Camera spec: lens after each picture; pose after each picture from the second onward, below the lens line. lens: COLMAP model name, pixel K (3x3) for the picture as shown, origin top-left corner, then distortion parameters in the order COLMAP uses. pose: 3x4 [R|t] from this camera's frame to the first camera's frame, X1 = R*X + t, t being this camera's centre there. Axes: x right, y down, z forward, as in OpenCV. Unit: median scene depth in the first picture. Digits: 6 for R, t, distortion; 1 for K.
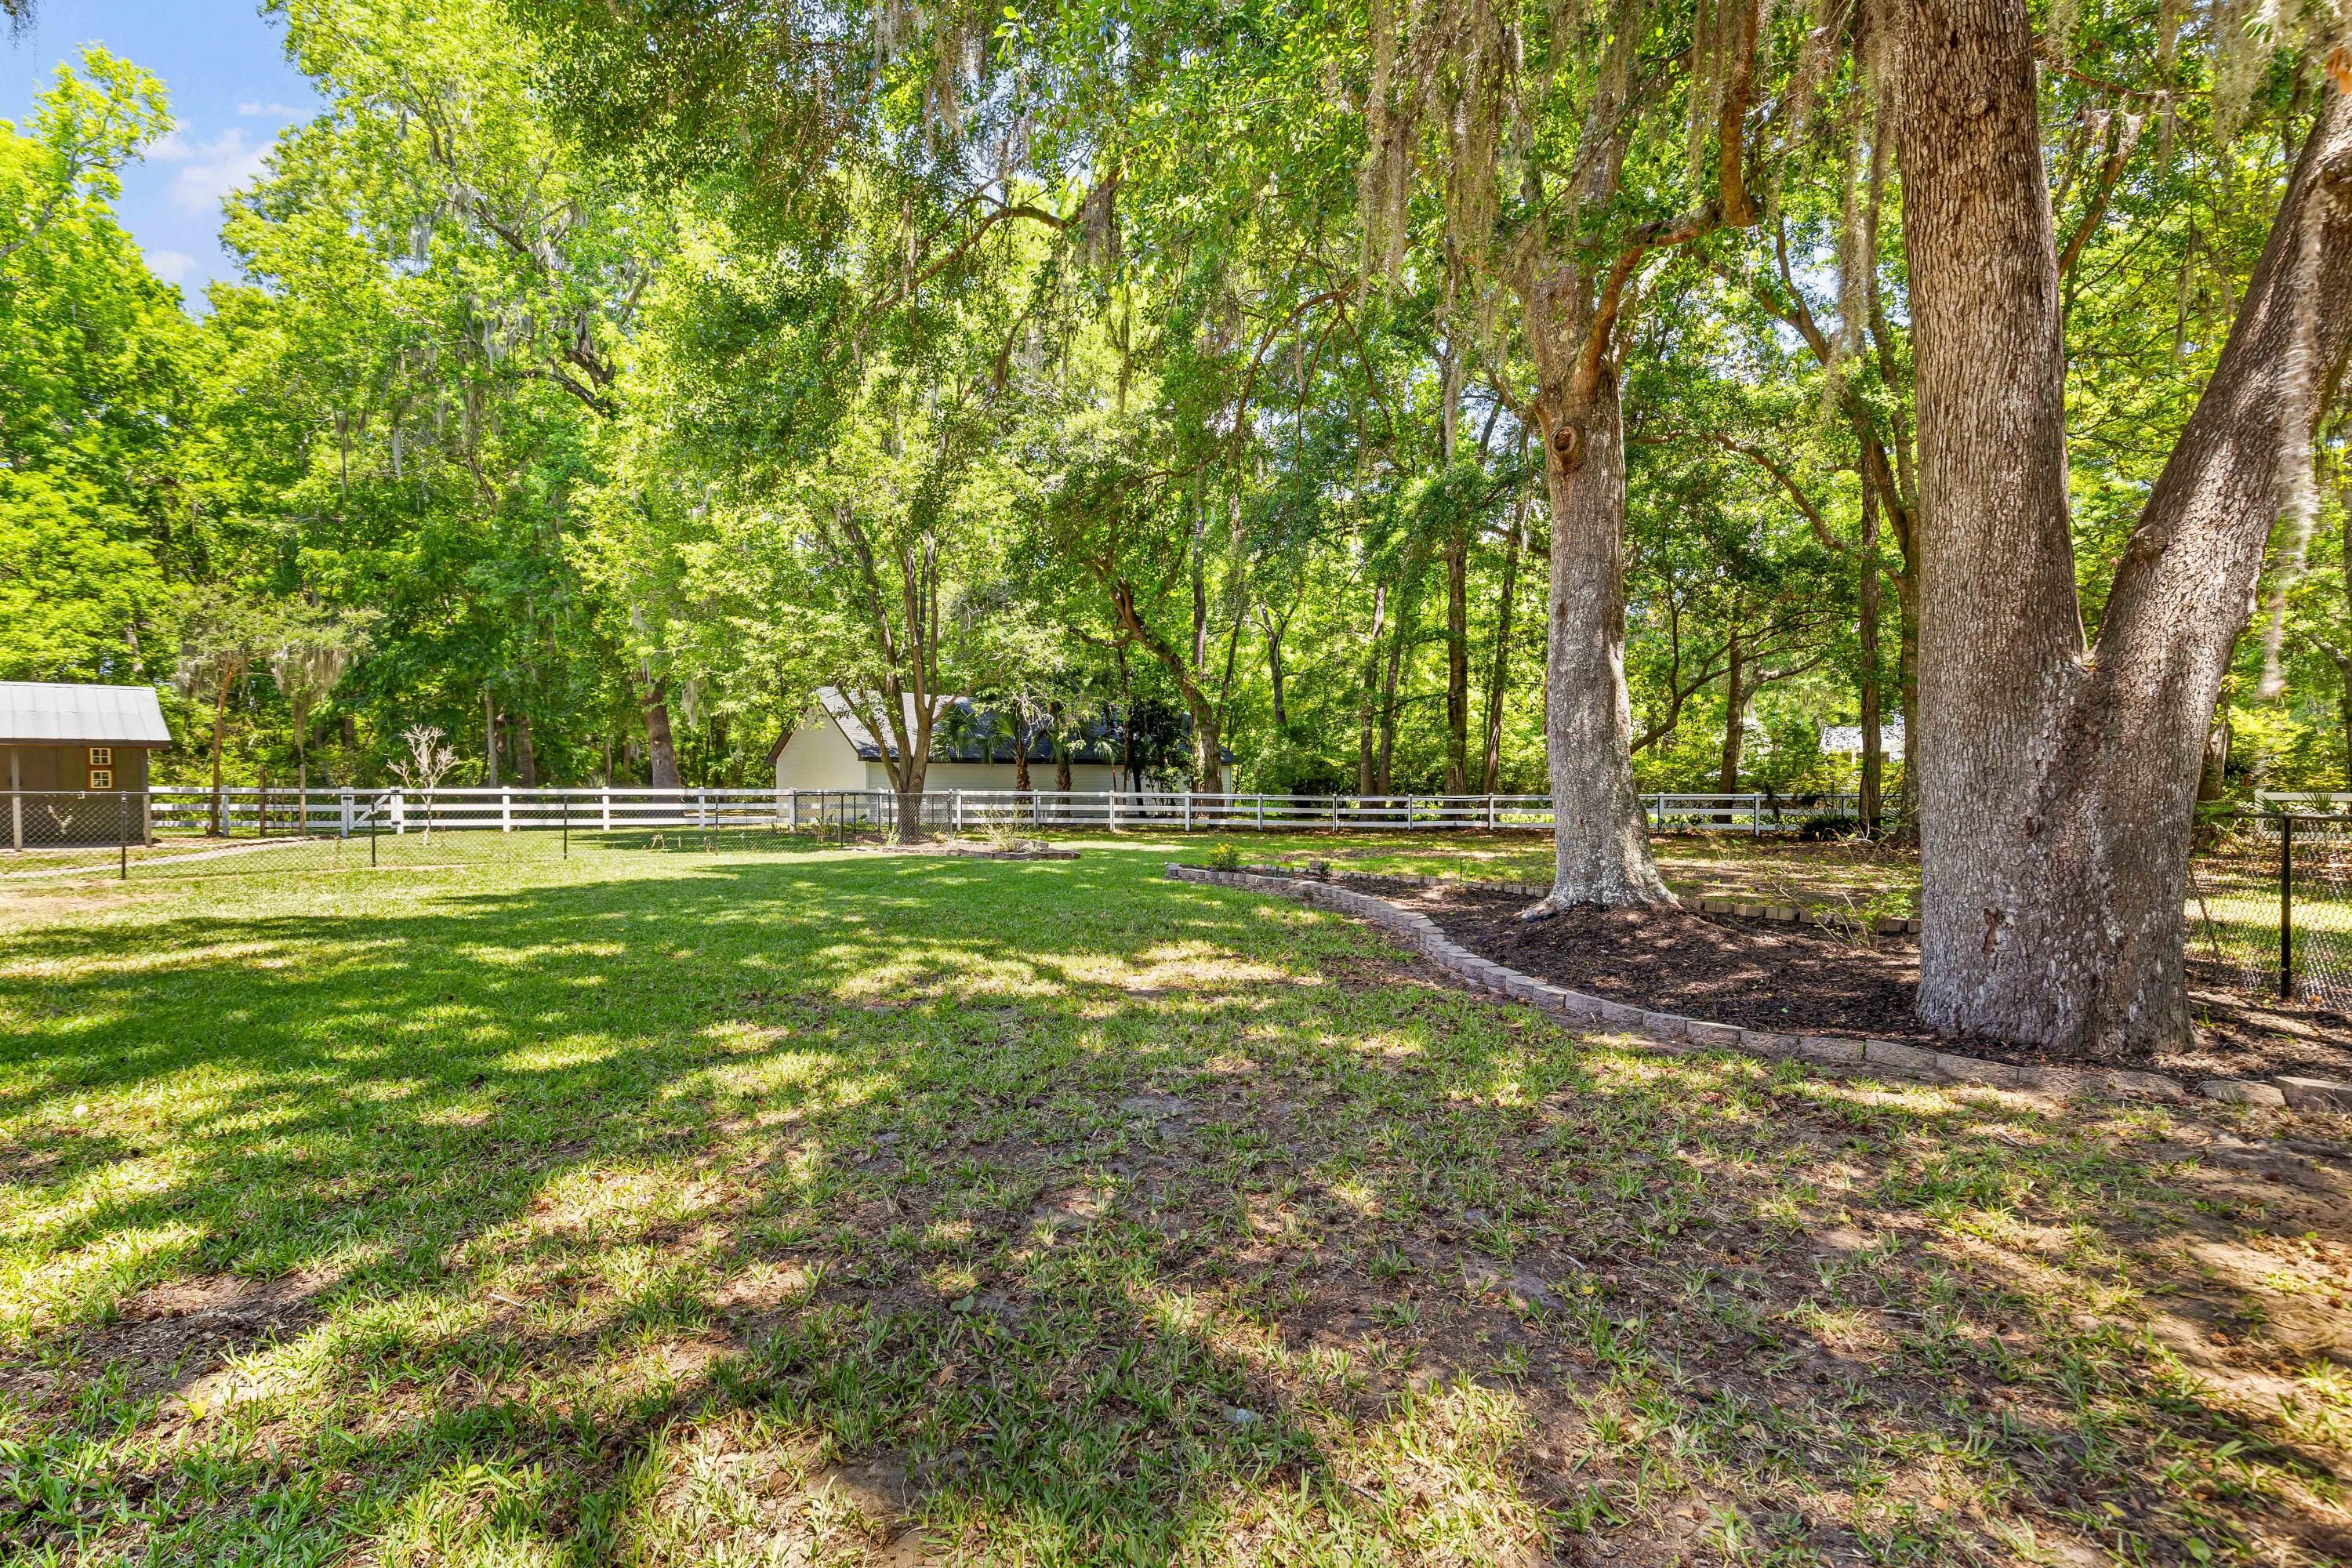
lens RADIAL K [[1058.6, 0, 1155.0], [0, 1058.6, 790.2], [0, 0, 1]] dist [0.013593, -0.000665]
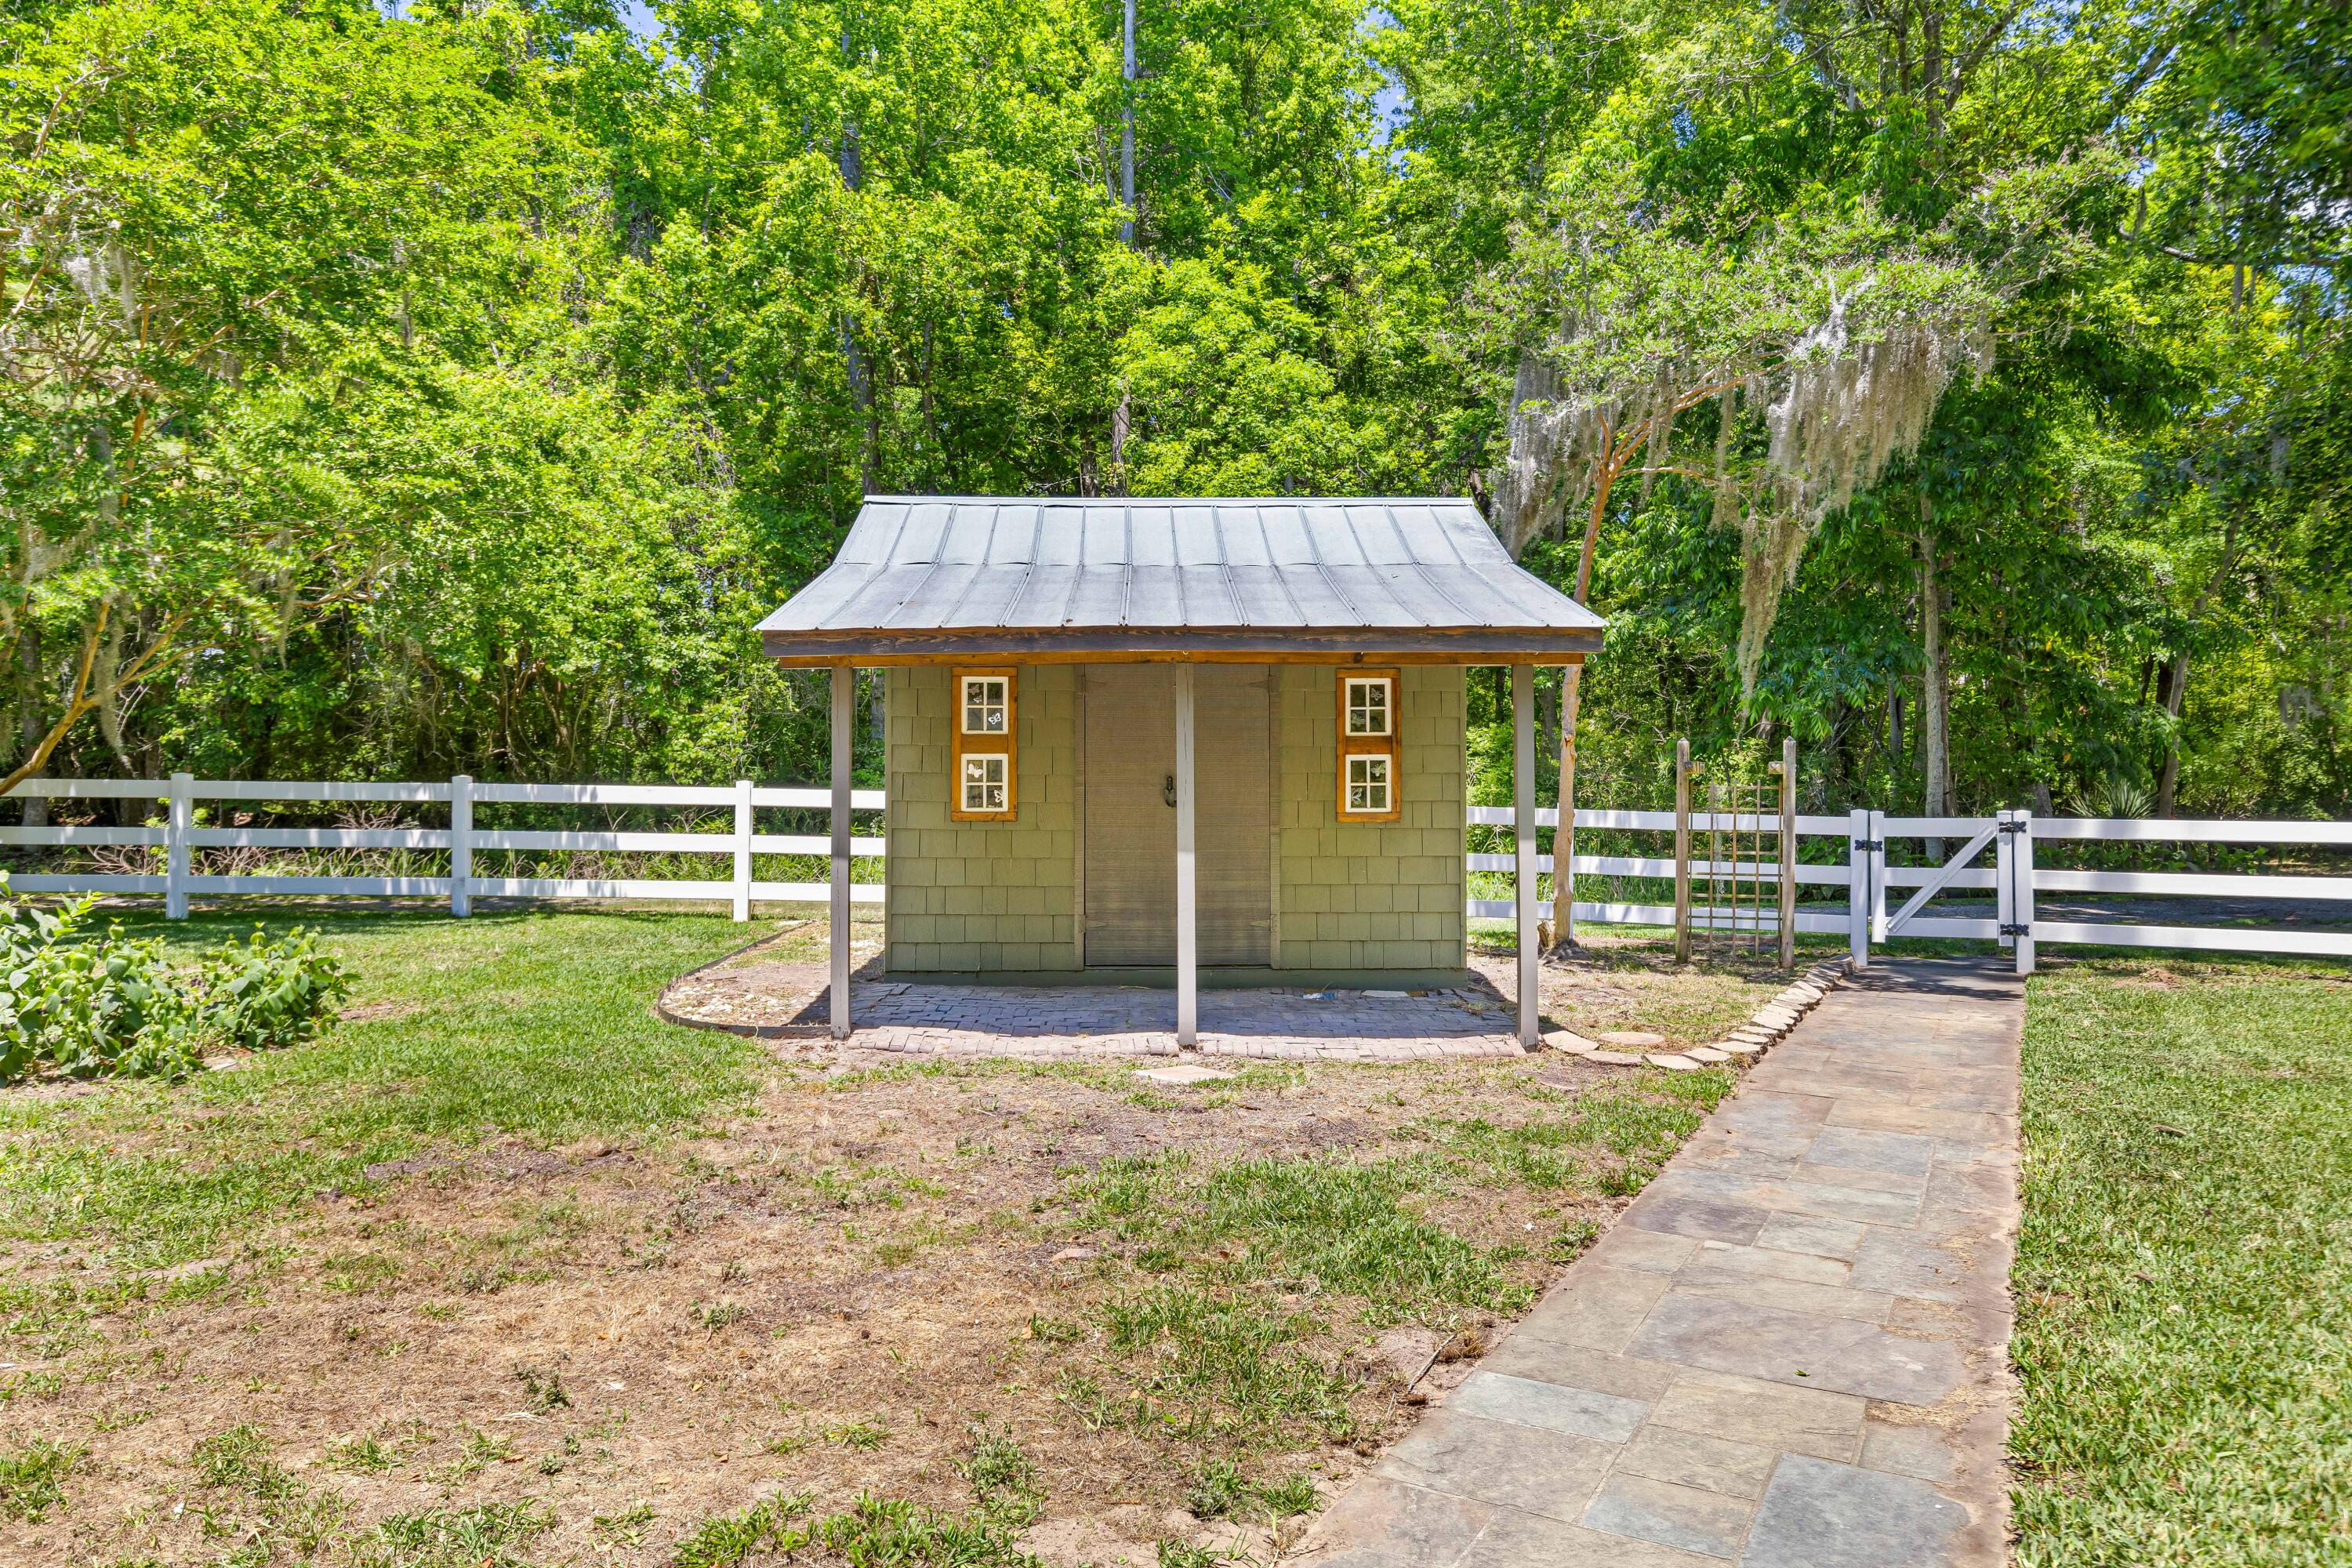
lens RADIAL K [[1512.0, 0, 1187.6], [0, 1512.0, 784.8], [0, 0, 1]] dist [-0.002826, -0.000376]
pose [[0.708576, 0.003907, -0.705624, -0.505910], [-0.014789, 0.999847, -0.009315, -0.002781], [0.705480, 0.017036, 0.708525, 0.462369]]
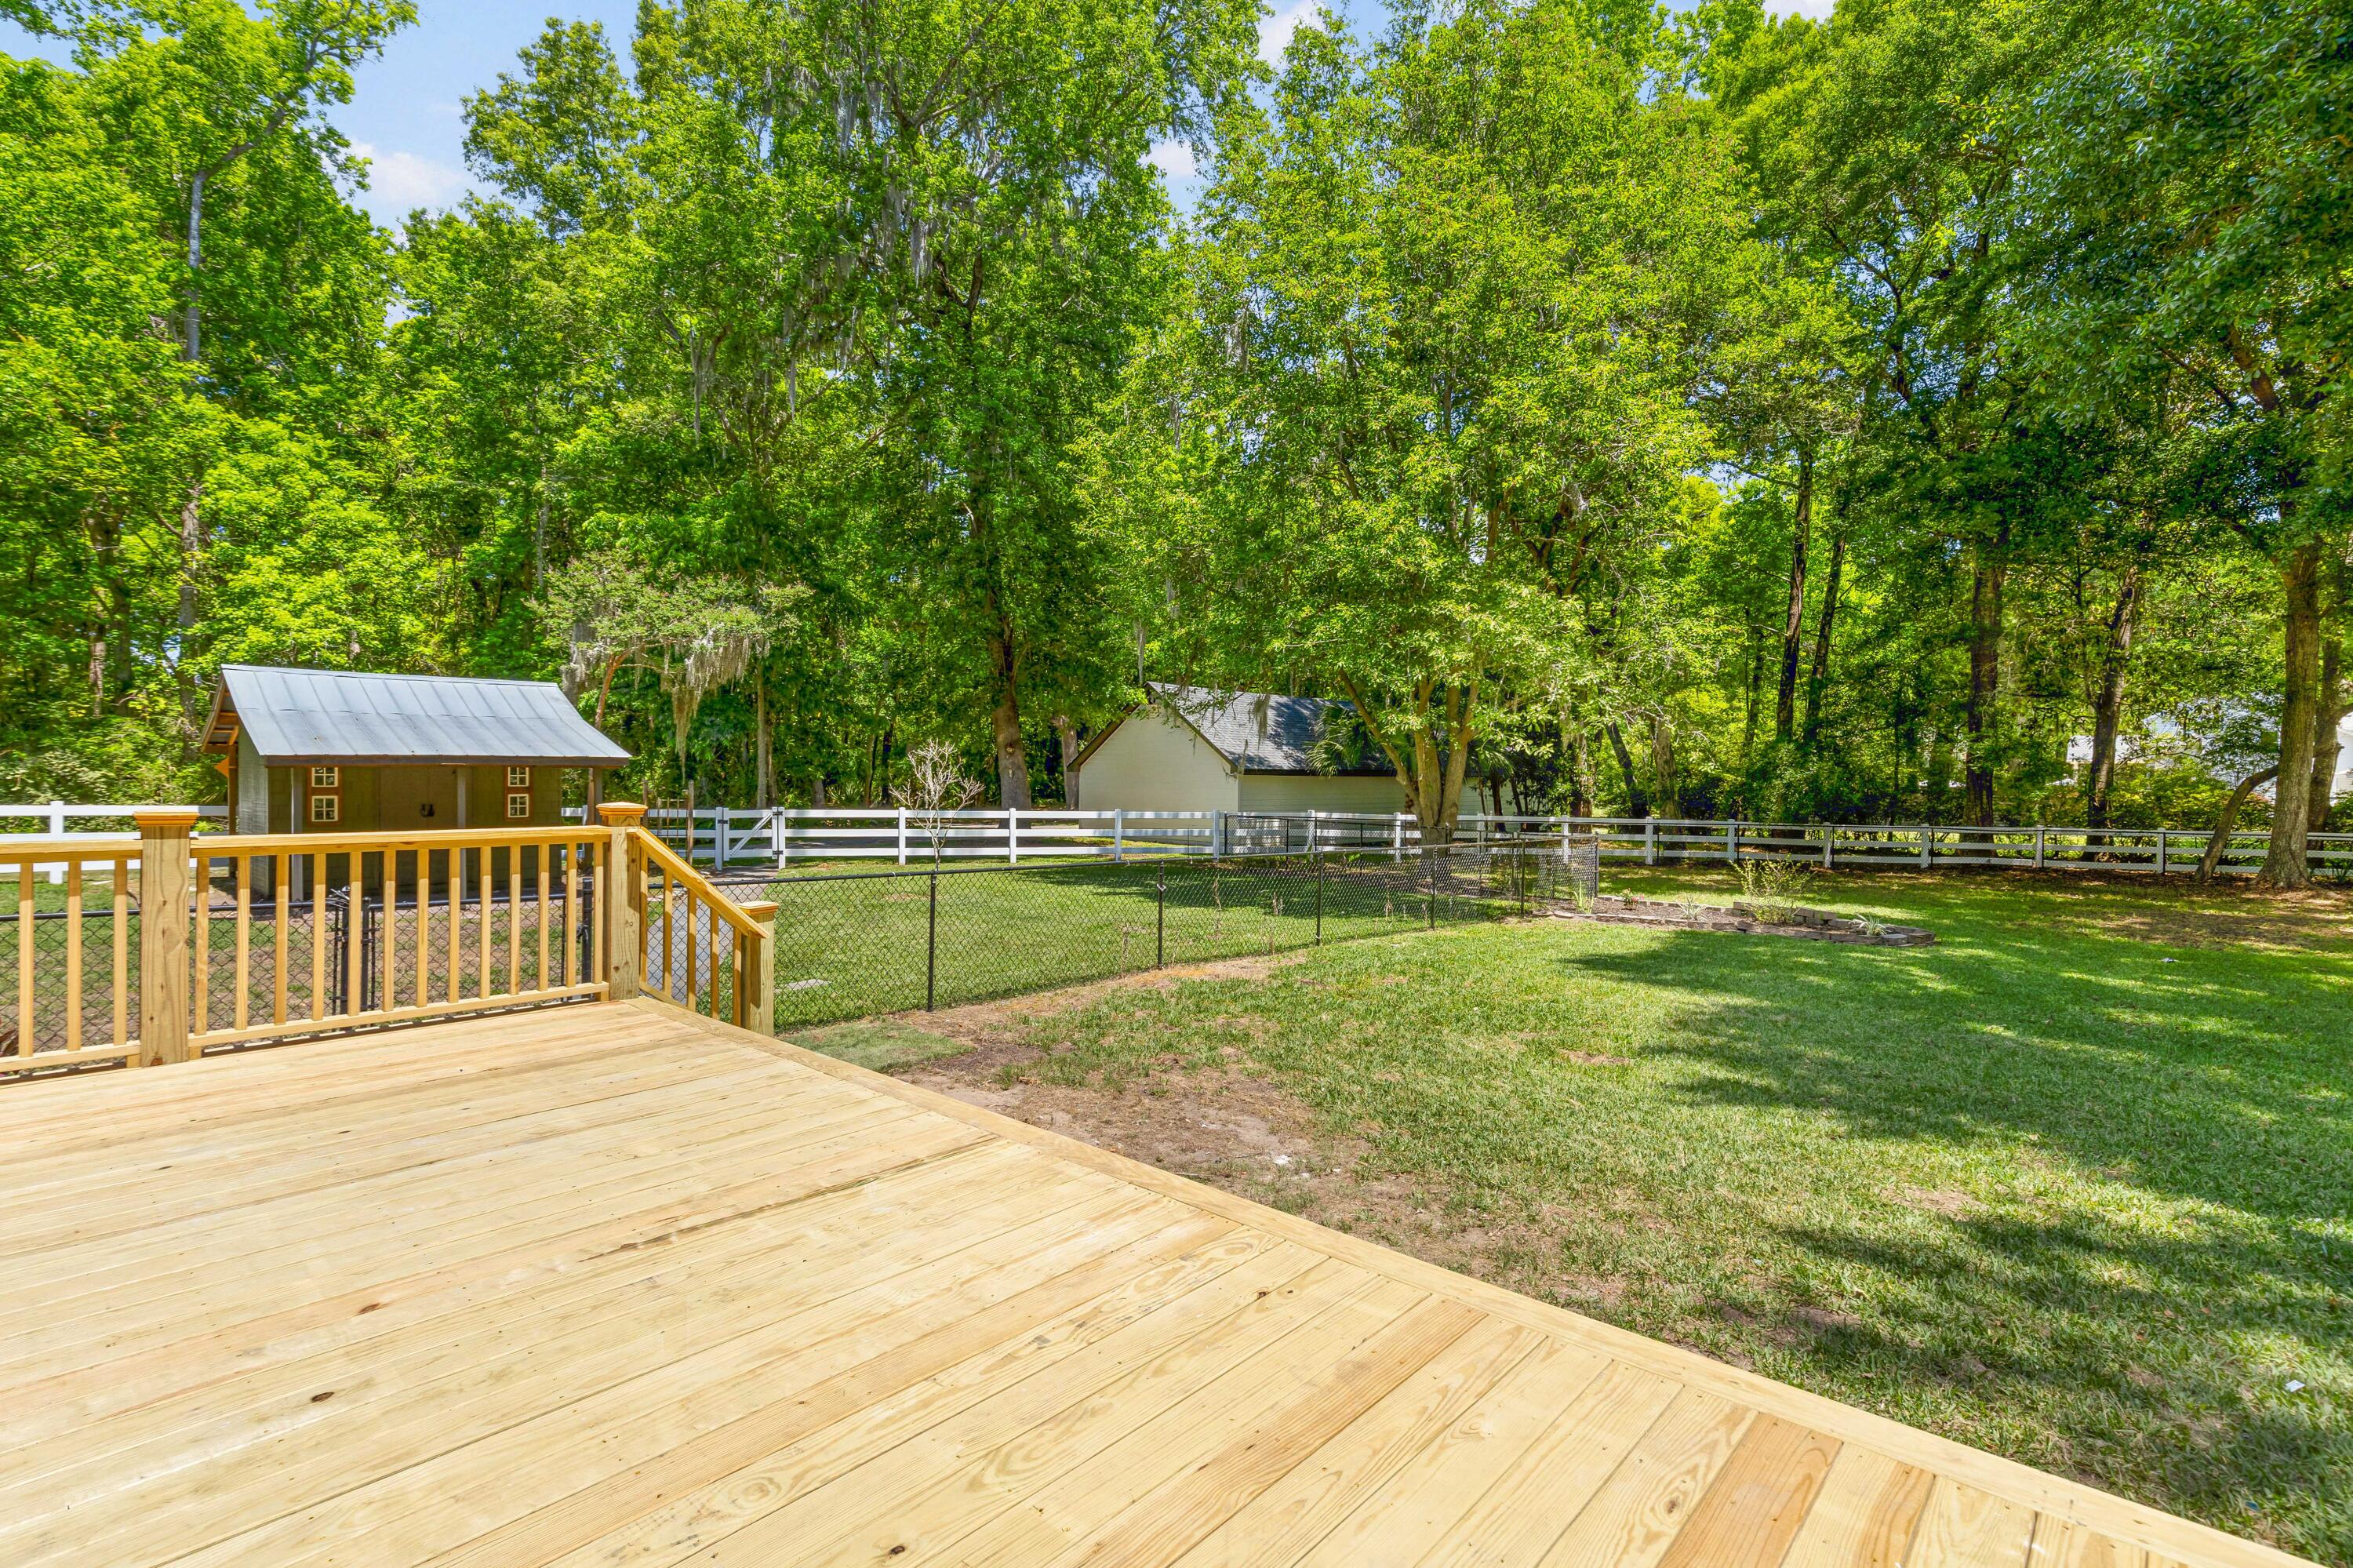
lens RADIAL K [[1059.1, 0, 1169.2], [0, 1059.1, 778.8], [0, 0, 1]] dist [0.013593, -0.000665]
pose [[0.999655, 0.015496, 0.021226, -0.382277], [-0.015305, 0.999841, -0.009117, -0.019512], [-0.021364, 0.008789, 0.999733, 0.168624]]
